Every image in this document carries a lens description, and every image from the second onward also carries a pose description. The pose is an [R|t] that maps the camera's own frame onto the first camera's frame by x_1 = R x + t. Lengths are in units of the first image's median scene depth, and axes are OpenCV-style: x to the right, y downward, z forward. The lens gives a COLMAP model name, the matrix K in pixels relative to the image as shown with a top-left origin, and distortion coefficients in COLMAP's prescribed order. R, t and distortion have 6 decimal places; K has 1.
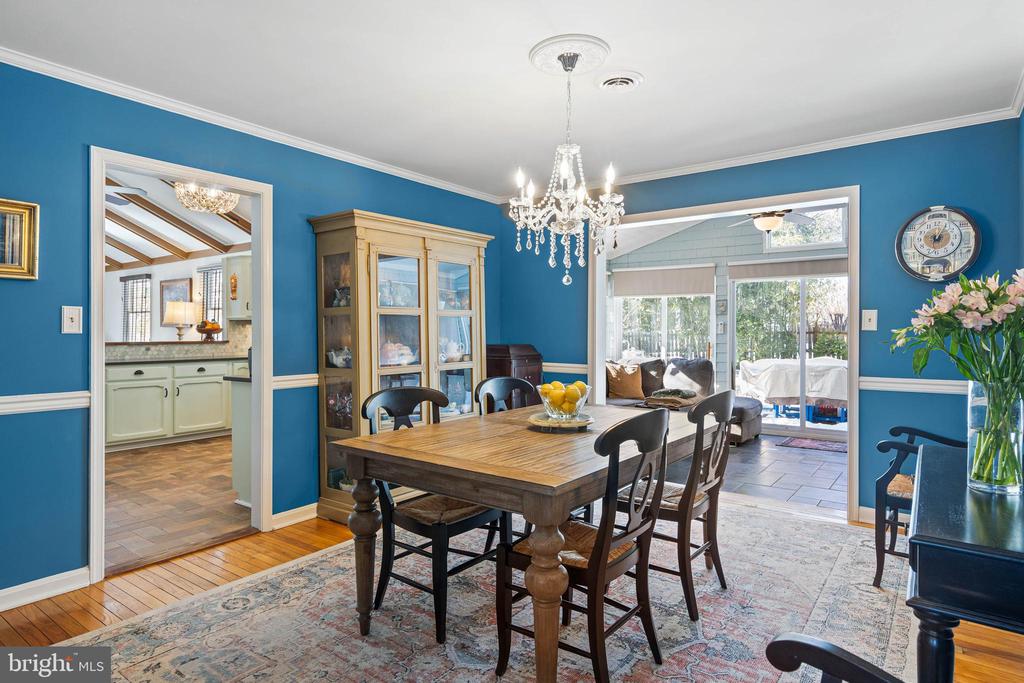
lens RADIAL K [[569.9, 0, 508.7], [0, 569.9, 333.1], [0, 0, 1]] dist [0.000840, -0.000583]
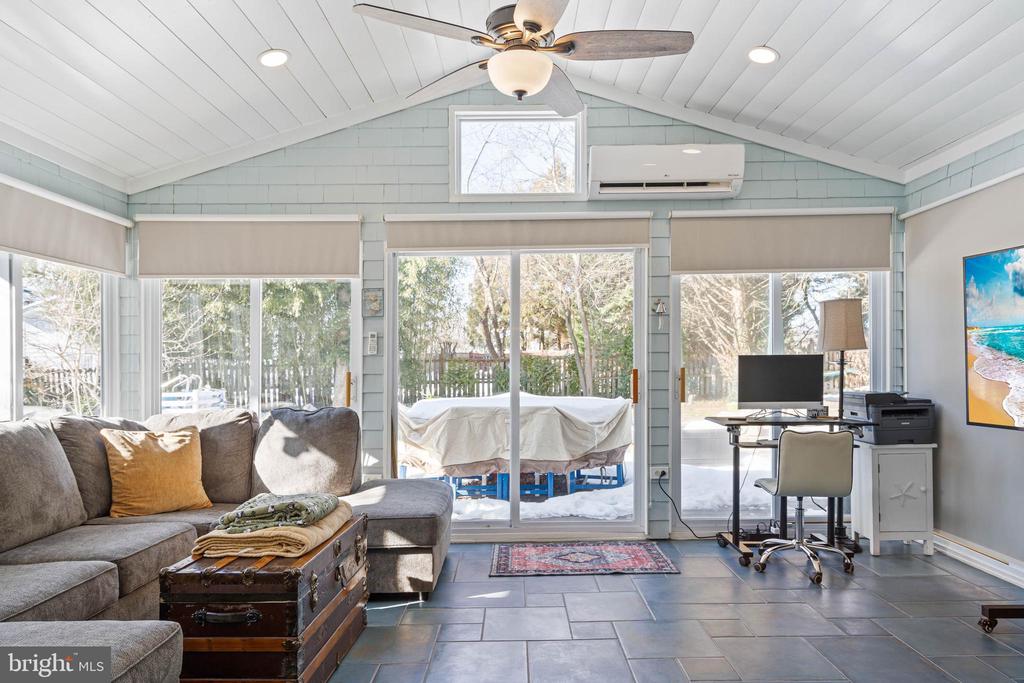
lens RADIAL K [[635.2, 0, 505.0], [0, 635.2, 342.1], [0, 0, 1]] dist [0.008312, 0.000665]
pose [[0.803161, 0.007600, 0.595714, 0.141912], [0.014620, 0.999366, -0.032462, 0.010332], [-0.595583, 0.034782, 0.802540, 0.517705]]
